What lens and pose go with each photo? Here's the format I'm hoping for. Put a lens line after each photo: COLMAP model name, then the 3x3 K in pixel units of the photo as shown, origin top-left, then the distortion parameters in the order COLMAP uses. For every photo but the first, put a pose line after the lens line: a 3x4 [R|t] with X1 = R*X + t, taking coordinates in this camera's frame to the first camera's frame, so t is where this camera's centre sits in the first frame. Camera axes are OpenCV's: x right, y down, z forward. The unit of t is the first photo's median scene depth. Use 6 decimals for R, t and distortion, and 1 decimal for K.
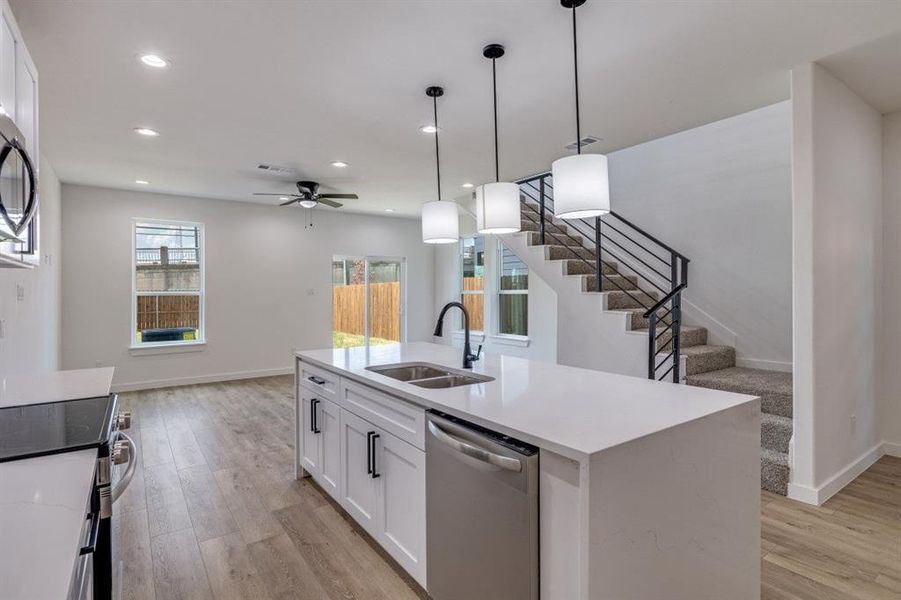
lens RADIAL K [[468.8, 0, 454.9], [0, 468.8, 296.1], [0, 0, 1]] dist [-0.004686, 0.000352]
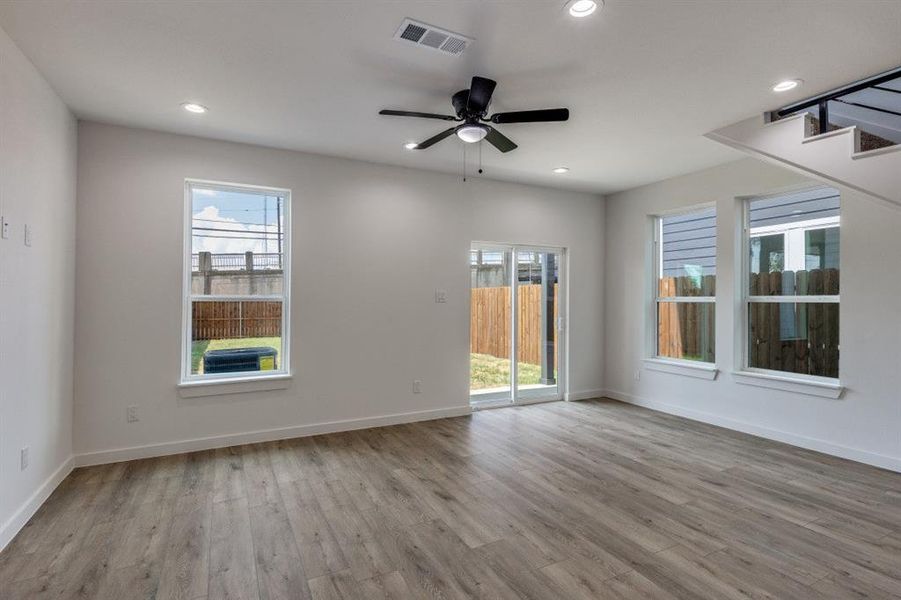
lens RADIAL K [[468.8, 0, 445.8], [0, 468.8, 296.7], [0, 0, 1]] dist [-0.004686, 0.000352]
pose [[0.986750, 0.004640, -0.162184, -0.132679], [-0.006984, 0.999879, -0.013888, -0.000459], [0.162100, 0.014837, 0.986663, 0.241264]]
